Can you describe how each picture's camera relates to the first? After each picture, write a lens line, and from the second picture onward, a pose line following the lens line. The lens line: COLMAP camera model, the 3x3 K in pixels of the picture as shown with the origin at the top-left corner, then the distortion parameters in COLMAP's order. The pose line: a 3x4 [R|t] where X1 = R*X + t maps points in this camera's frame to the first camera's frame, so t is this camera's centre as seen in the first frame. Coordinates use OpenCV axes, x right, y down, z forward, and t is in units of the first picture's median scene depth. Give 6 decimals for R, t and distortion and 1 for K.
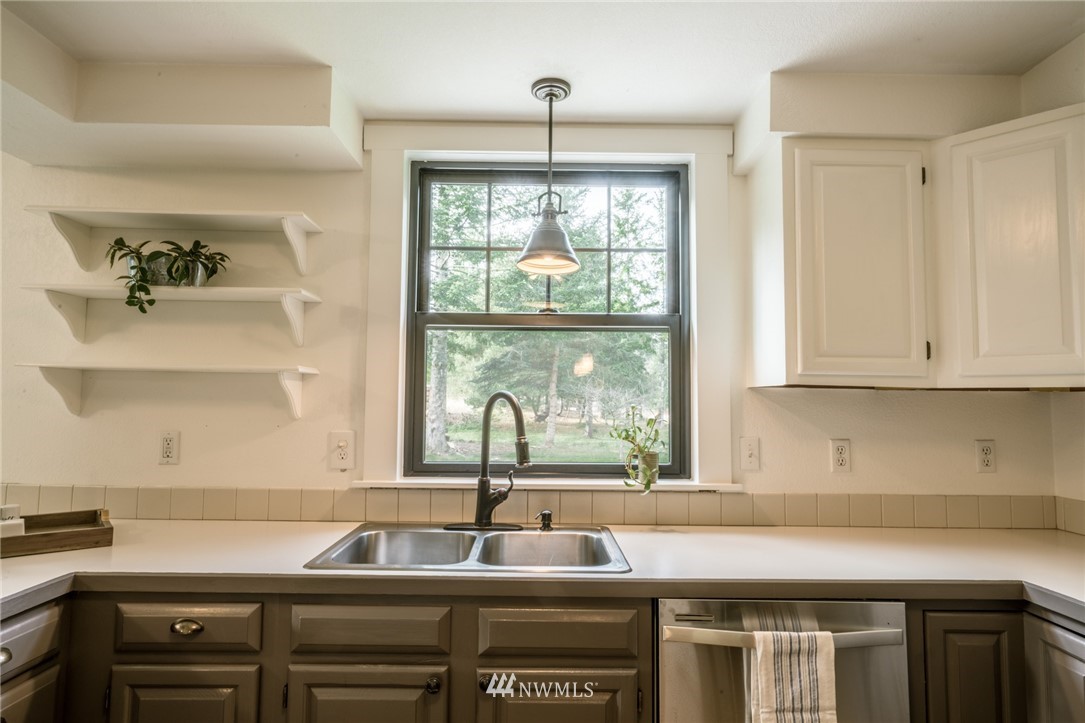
lens RADIAL K [[634.7, 0, 543.0], [0, 634.7, 362.7], [0, 0, 1]] dist [0.019011, -0.001925]
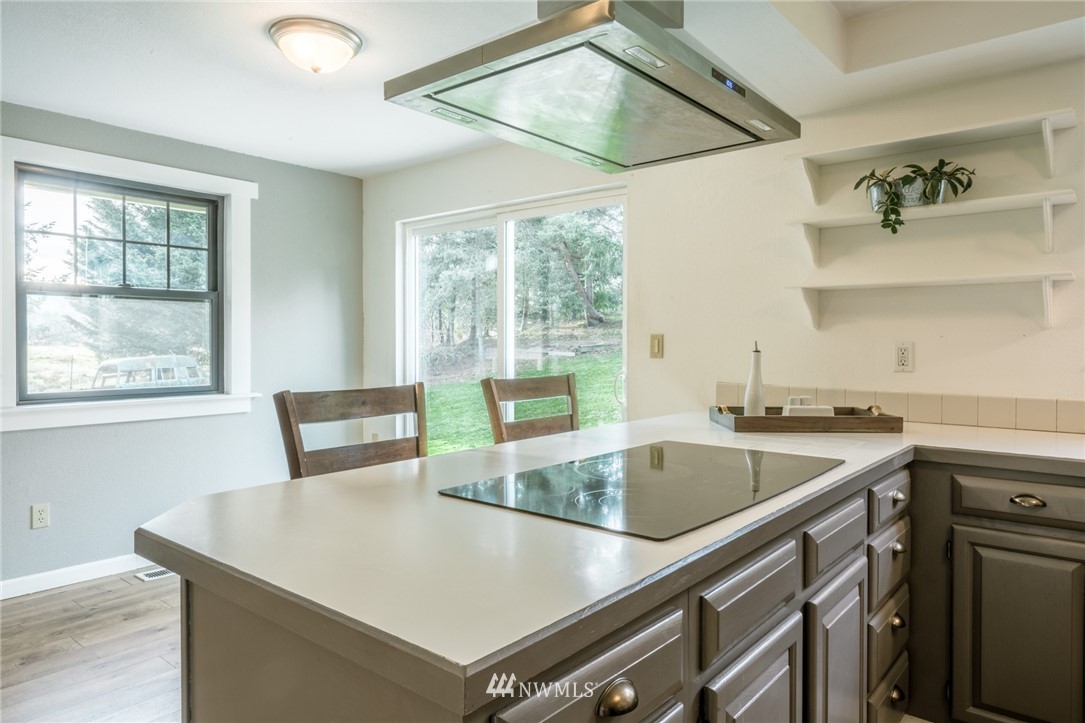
lens RADIAL K [[724.1, 0, 495.8], [0, 724.1, 353.6], [0, 0, 1]] dist [0.008289, 0.003076]
pose [[0.752225, -0.004089, -0.658894, -0.305585], [0.049897, 0.997463, 0.050774, 0.031470], [0.657014, -0.071070, 0.750521, -0.407711]]
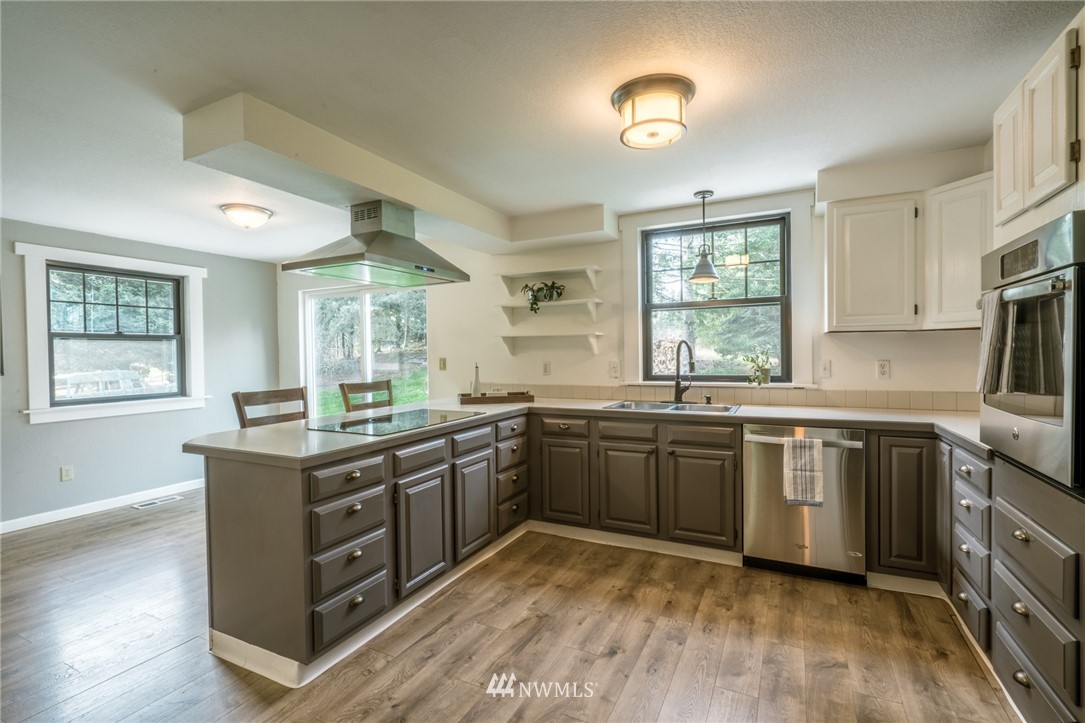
lens RADIAL K [[535.6, 0, 544.1], [0, 535.6, 363.3], [0, 0, 1]] dist [-0.013379, 0.006310]
pose [[0.901562, -0.016170, -0.432347, 0.291048], [0.050961, 0.996314, 0.069005, -0.025378], [0.429637, -0.084245, 0.899063, -0.848215]]
